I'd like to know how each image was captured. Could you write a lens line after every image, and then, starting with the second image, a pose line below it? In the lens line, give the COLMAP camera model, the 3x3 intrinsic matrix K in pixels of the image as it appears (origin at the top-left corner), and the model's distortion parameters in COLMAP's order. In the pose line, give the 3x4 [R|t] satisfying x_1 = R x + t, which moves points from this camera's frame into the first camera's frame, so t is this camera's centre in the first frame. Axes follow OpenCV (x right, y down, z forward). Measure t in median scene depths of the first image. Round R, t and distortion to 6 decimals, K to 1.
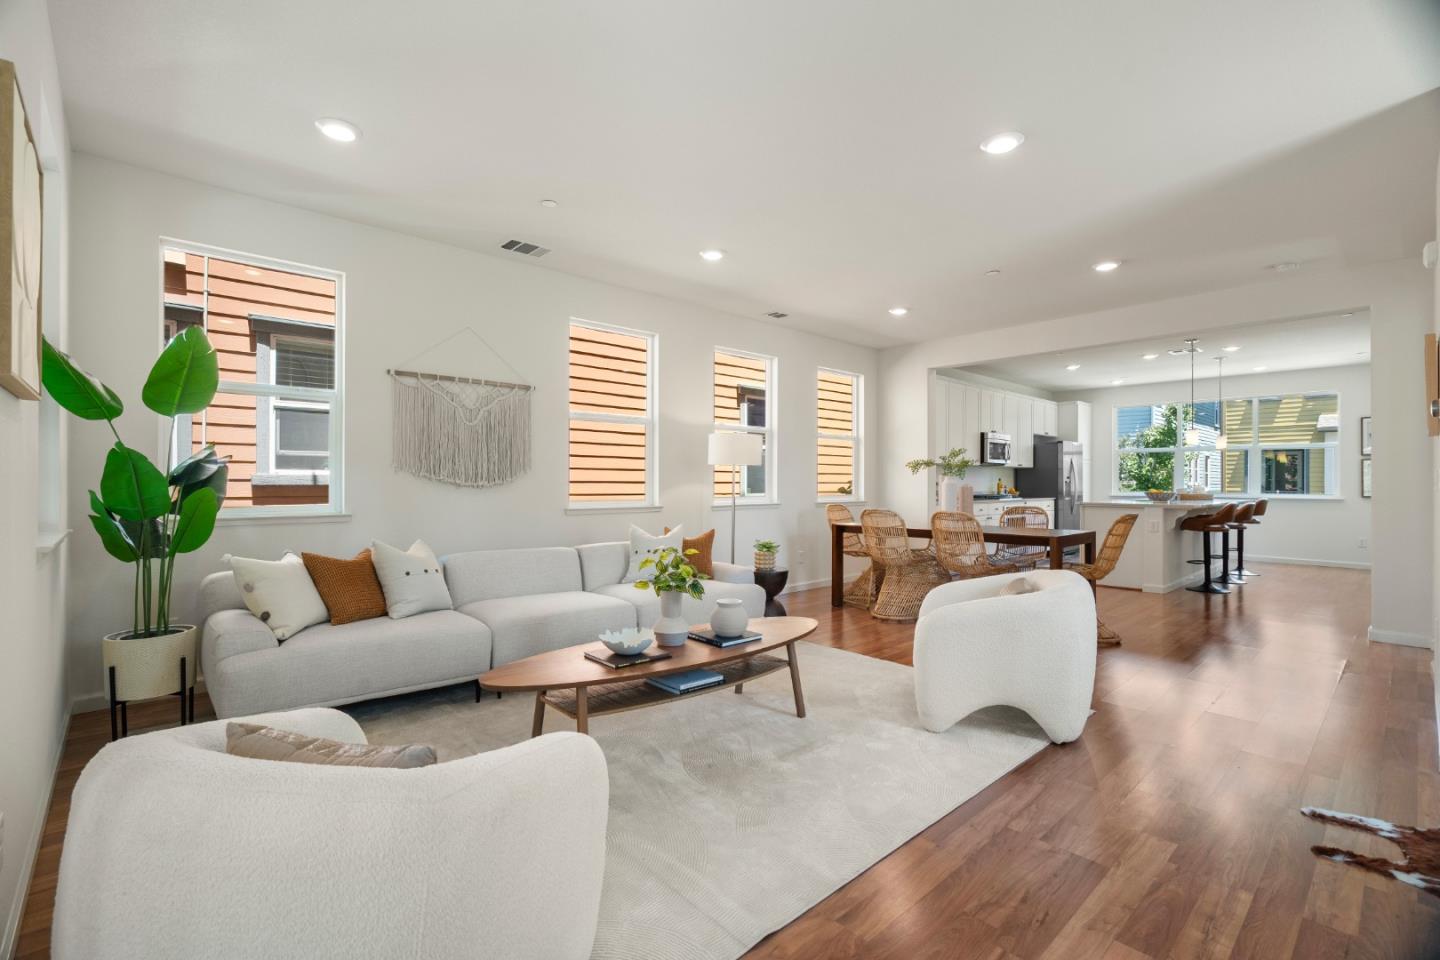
lens RADIAL K [[641.7, 0, 705.1], [0, 641.7, 487.5], [0, 0, 1]] dist [-0.013207, 0.003846]
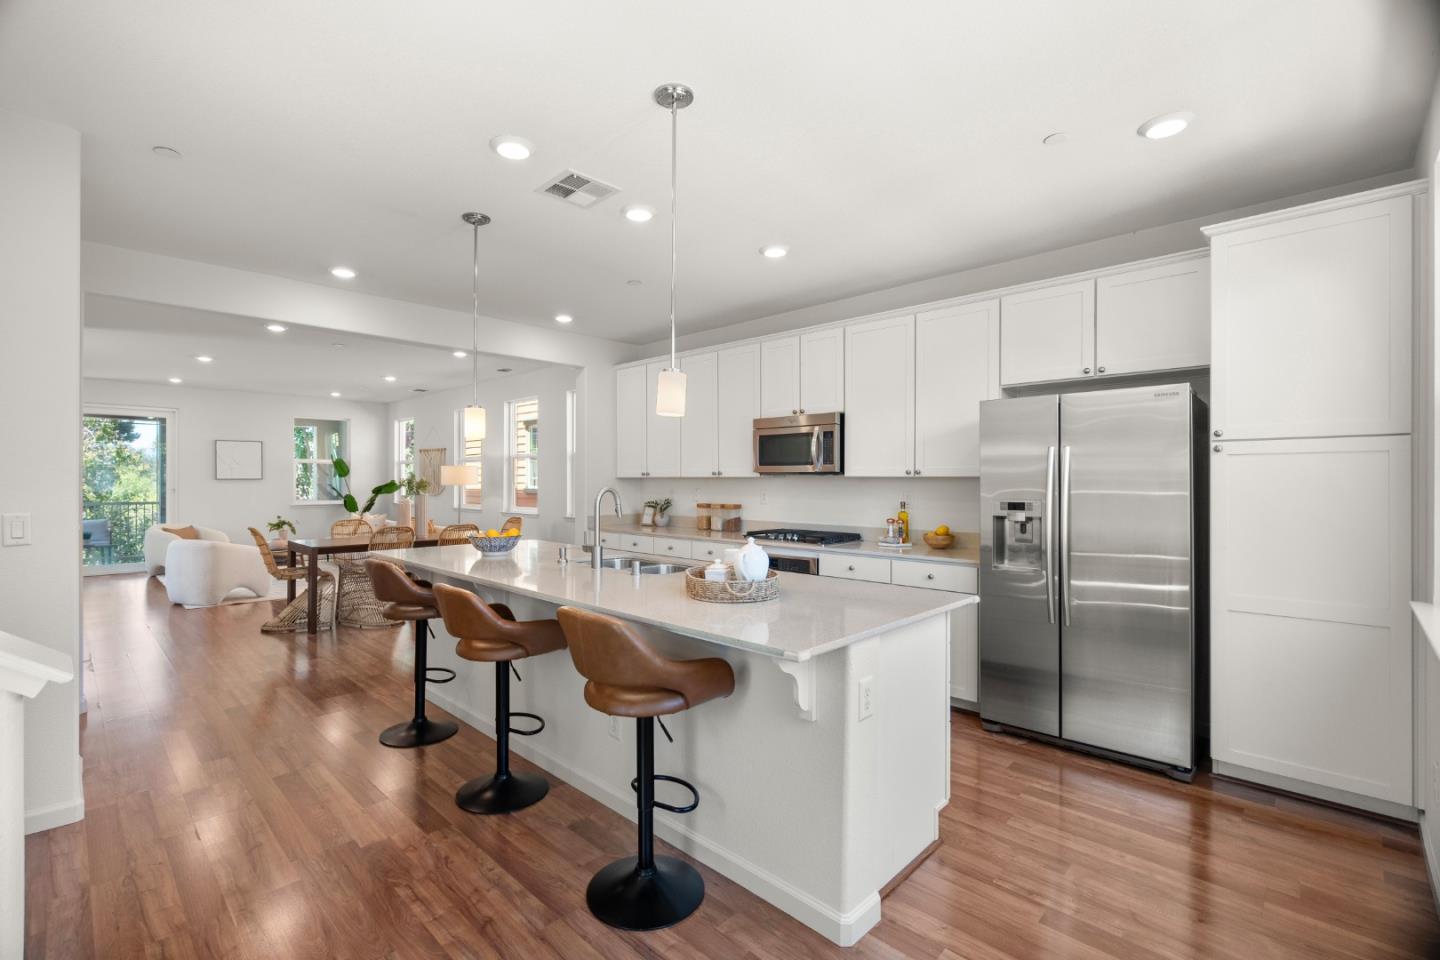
lens RADIAL K [[641.7, 0, 698.2], [0, 641.7, 484.0], [0, 0, 1]] dist [-0.013207, 0.003846]
pose [[0.052317, 0.004430, -0.998621, 1.635862], [-0.010455, 0.999938, 0.003888, -0.049416], [0.998576, 0.010237, 0.052360, 1.499516]]
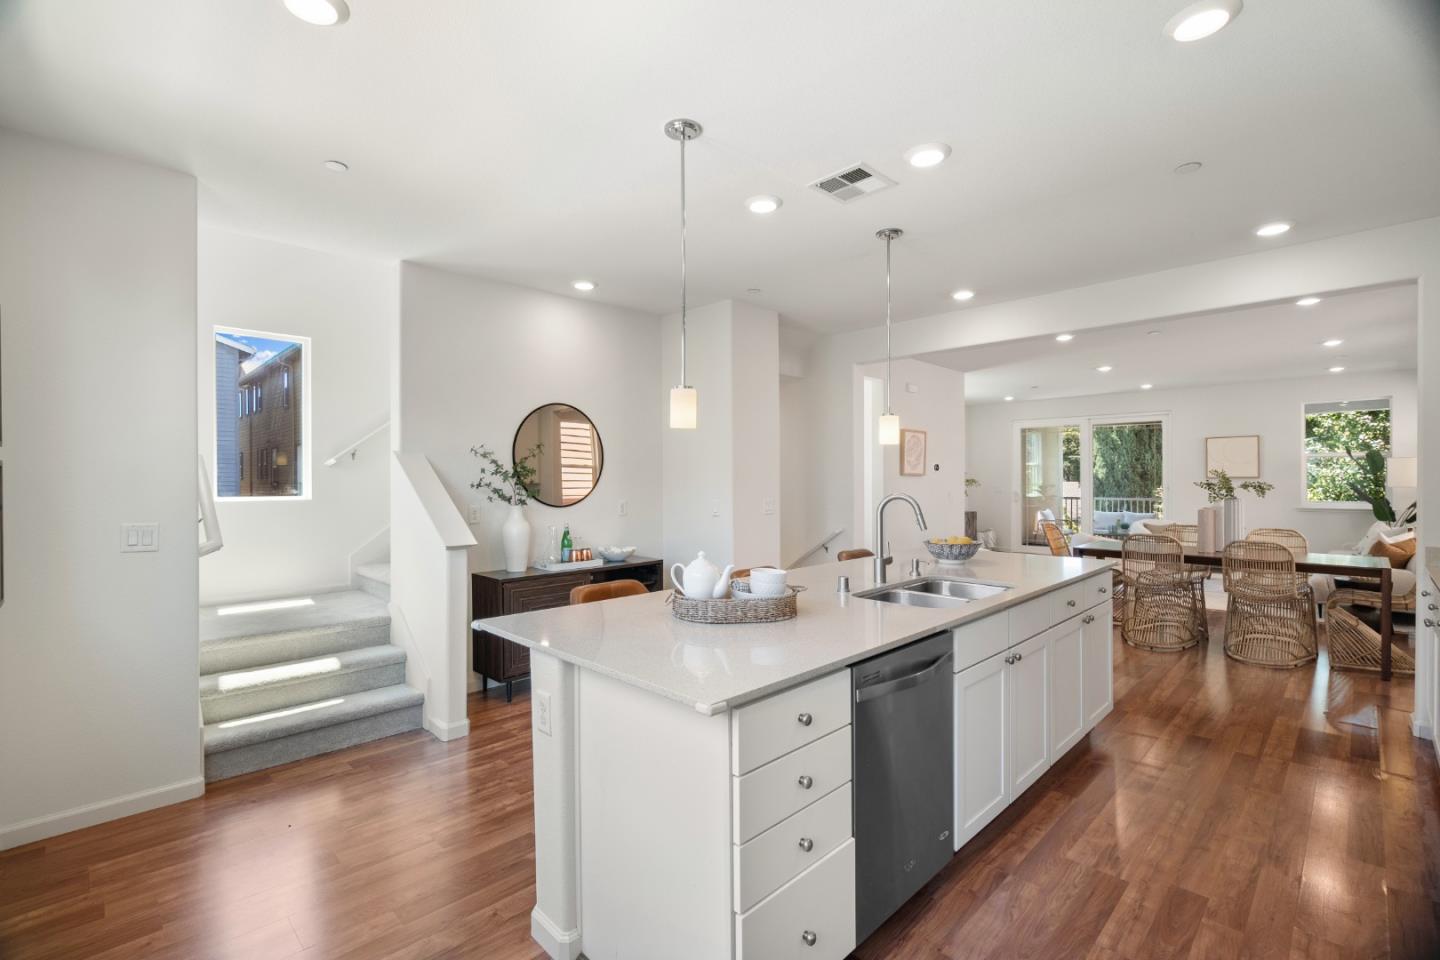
lens RADIAL K [[641.7, 0, 710.9], [0, 641.7, 474.0], [0, 0, 1]] dist [-0.013207, 0.003846]
pose [[-0.999442, 0.003364, -0.033243, 1.203207], [0.003270, 0.999991, 0.002876, -0.062160], [0.033253, 0.002766, -0.999443, 1.959883]]
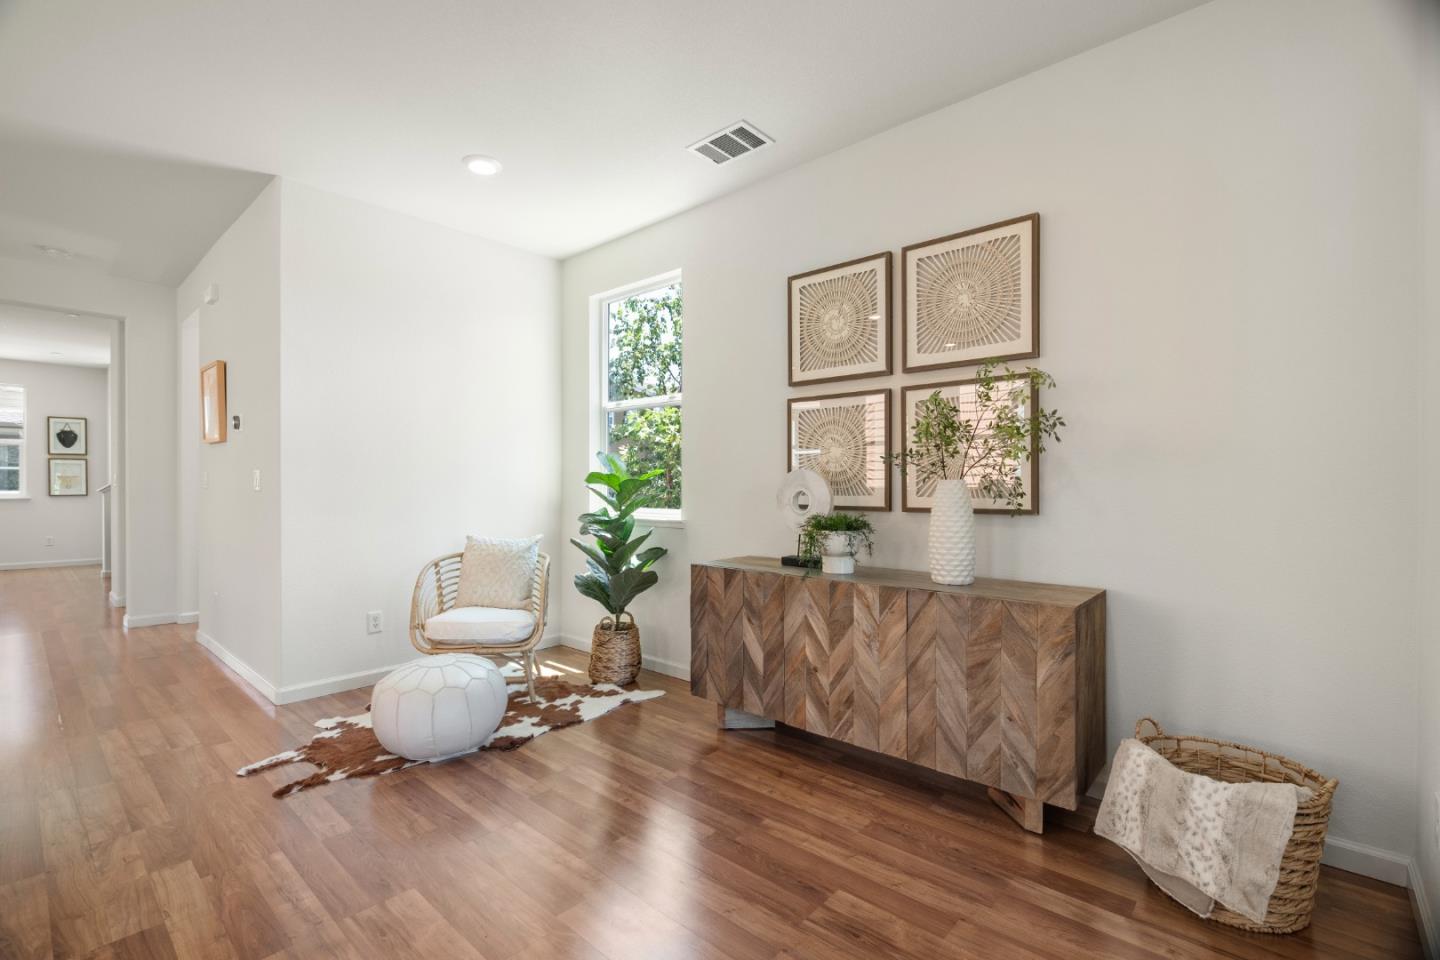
lens RADIAL K [[641.7, 0, 691.4], [0, 641.7, 486.8], [0, 0, 1]] dist [-0.013207, 0.003846]
pose [[-0.085517, -0.005969, 0.996319, -0.093681], [0.004018, 0.999972, 0.006335, -0.002322], [-0.996329, 0.004545, -0.085491, 0.109242]]
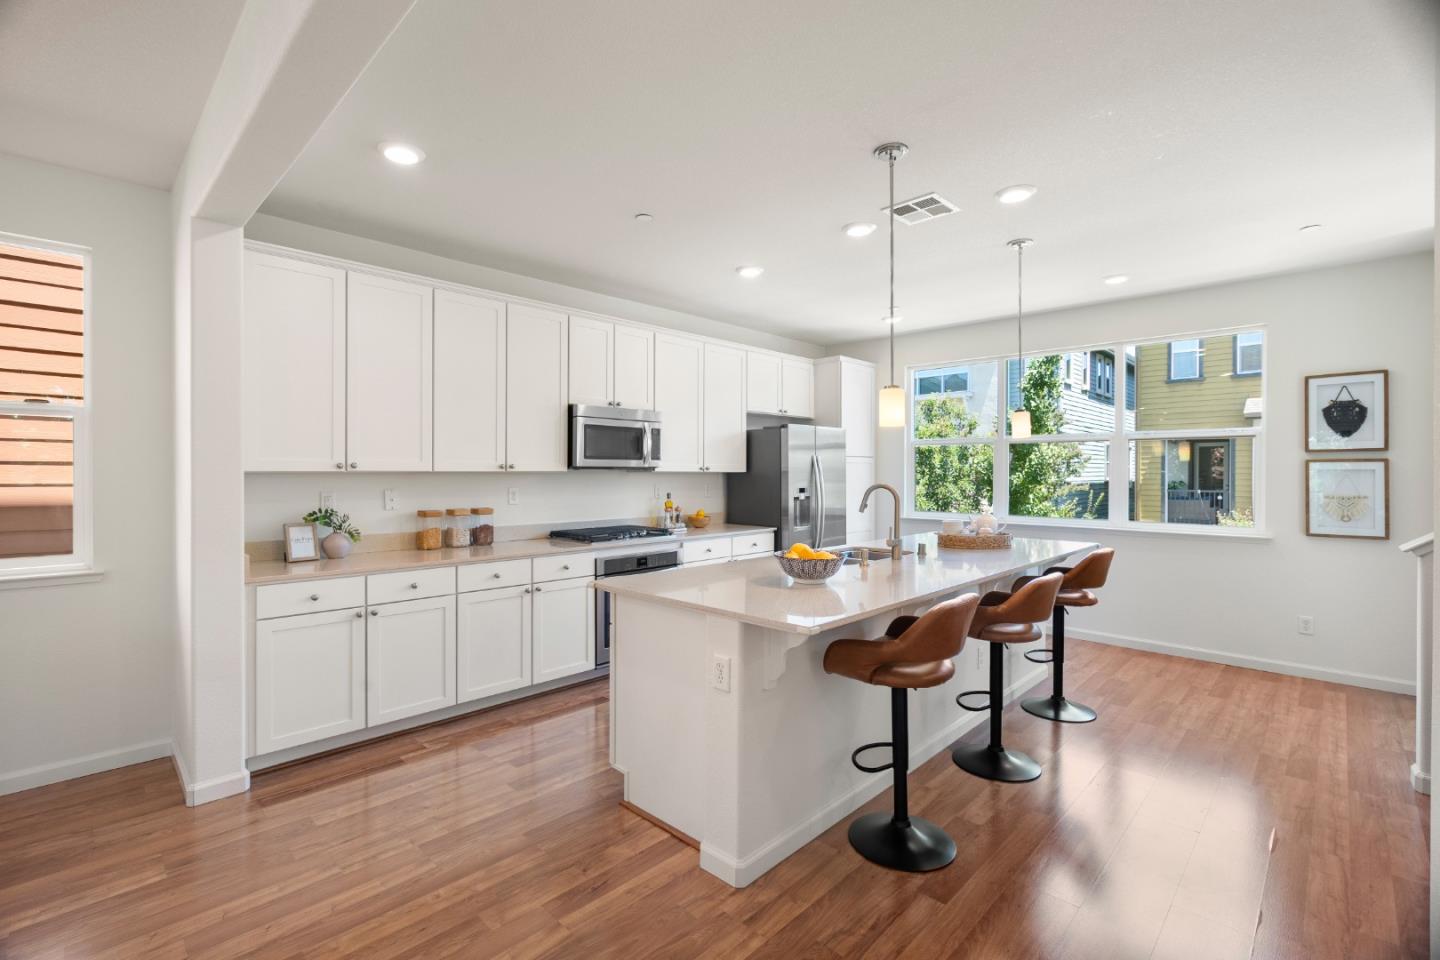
lens RADIAL K [[641.7, 0, 711.5], [0, 641.7, 481.1], [0, 0, 1]] dist [-0.013207, 0.003846]
pose [[0.998044, -0.001994, 0.062483, 0.834539], [0.001637, 0.999982, 0.005770, -0.049664], [-0.062493, -0.005657, 0.998029, 0.827449]]
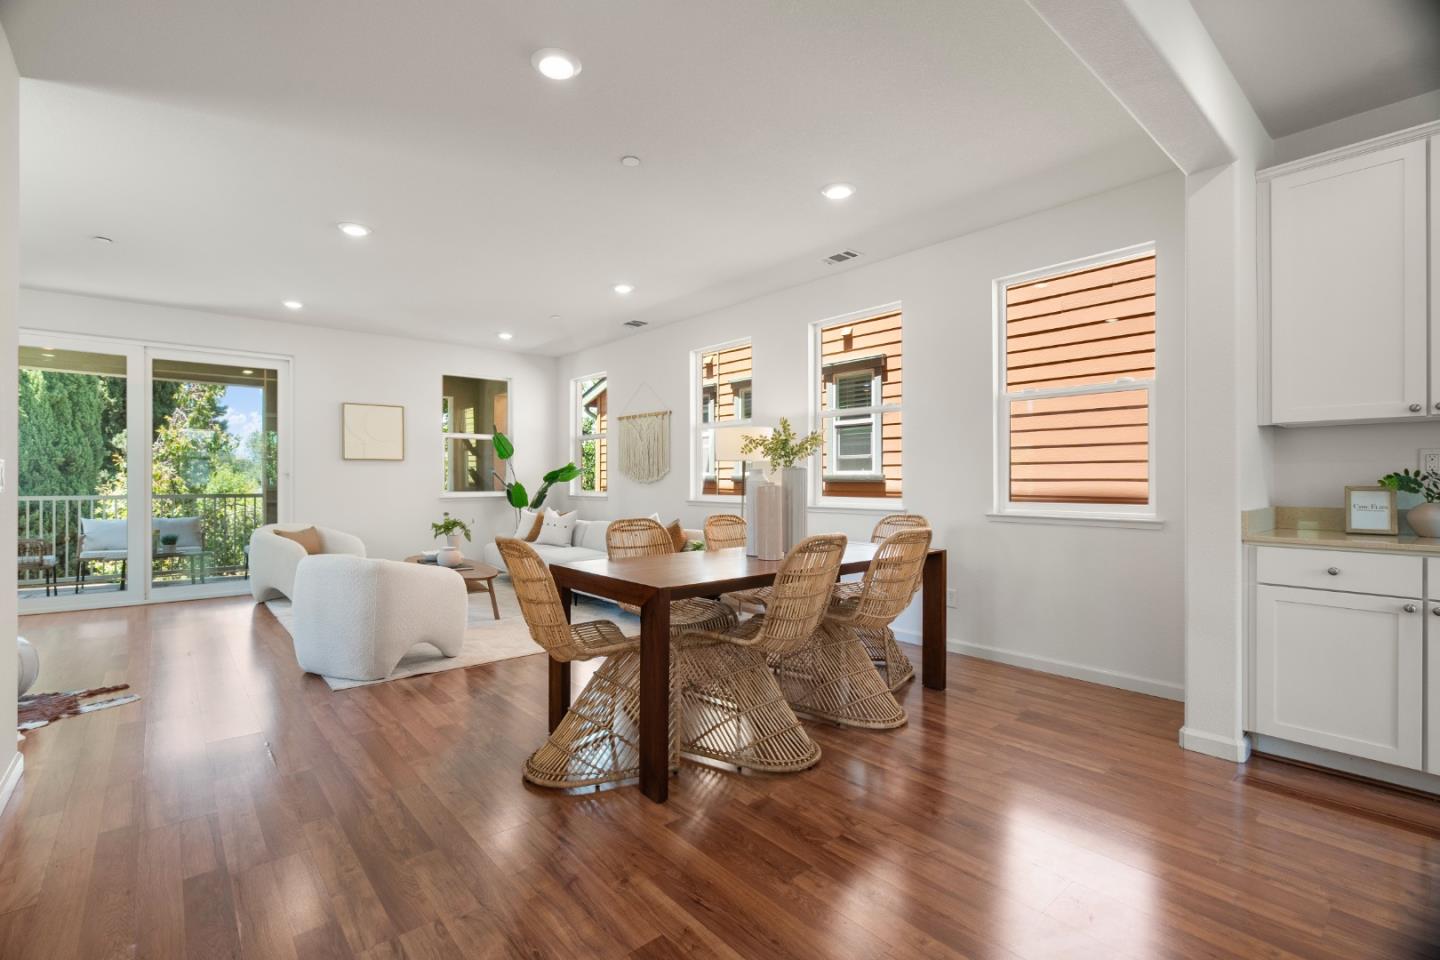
lens RADIAL K [[641.7, 0, 694.5], [0, 641.7, 482.9], [0, 0, 1]] dist [-0.013207, 0.003846]
pose [[-0.041293, 0.005149, -0.999134, 0.985574], [-0.006868, 0.999962, 0.005437, -0.008154], [0.999123, 0.007087, -0.041256, 0.969876]]
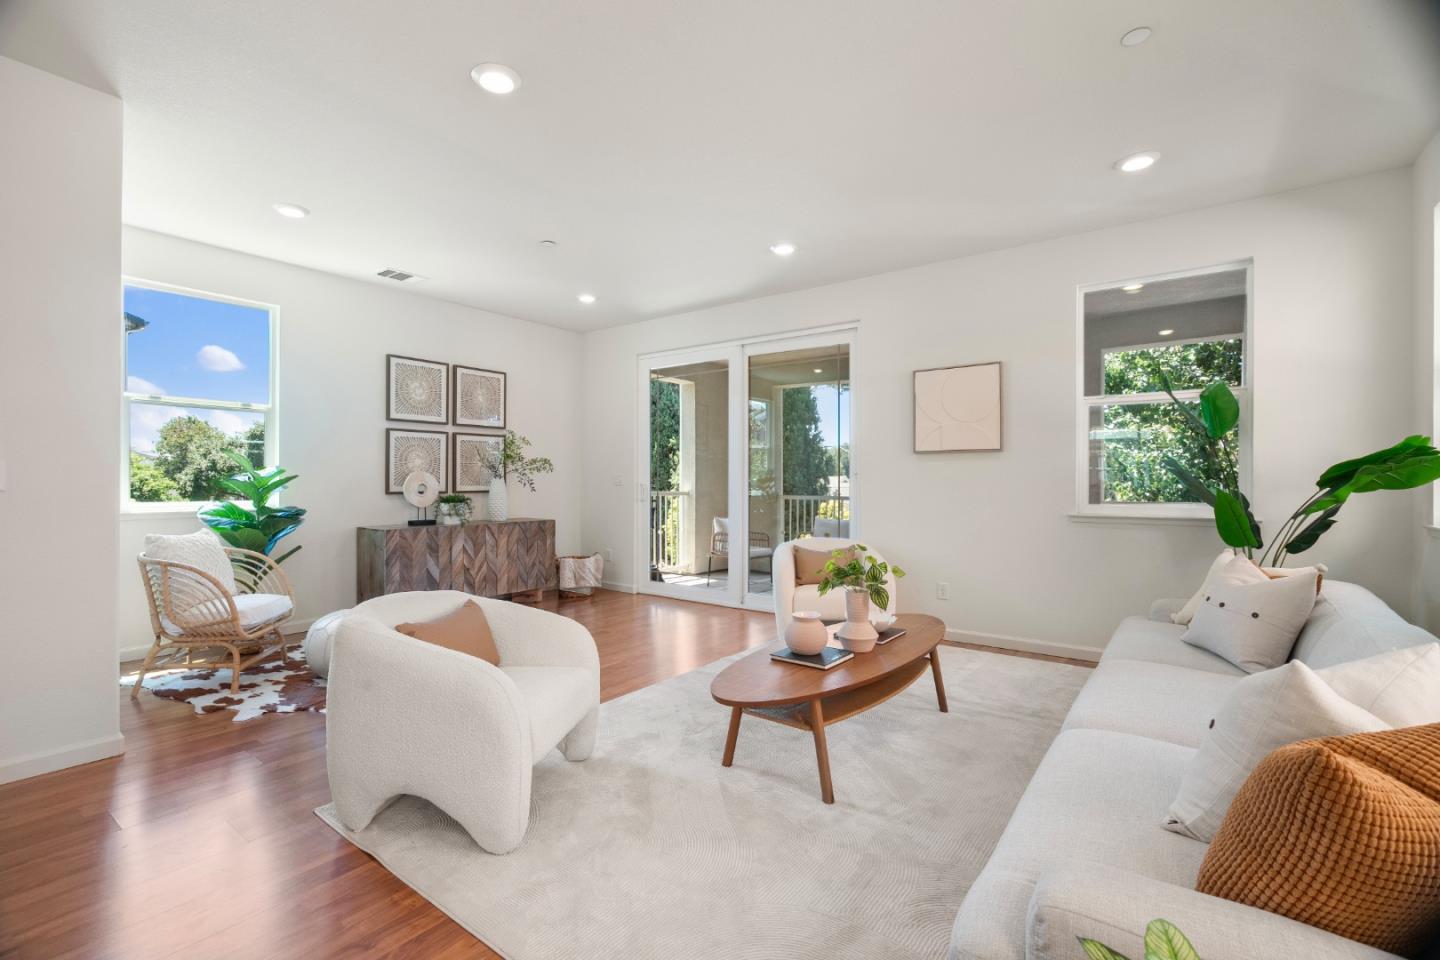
lens RADIAL K [[641.7, 0, 711.0], [0, 641.7, 478.6], [0, 0, 1]] dist [-0.013207, 0.003846]
pose [[-0.981327, -0.004901, -0.192286, 0.198351], [-0.005506, 0.999981, 0.002614, -0.007619], [0.192270, 0.003624, -0.981335, 1.030296]]
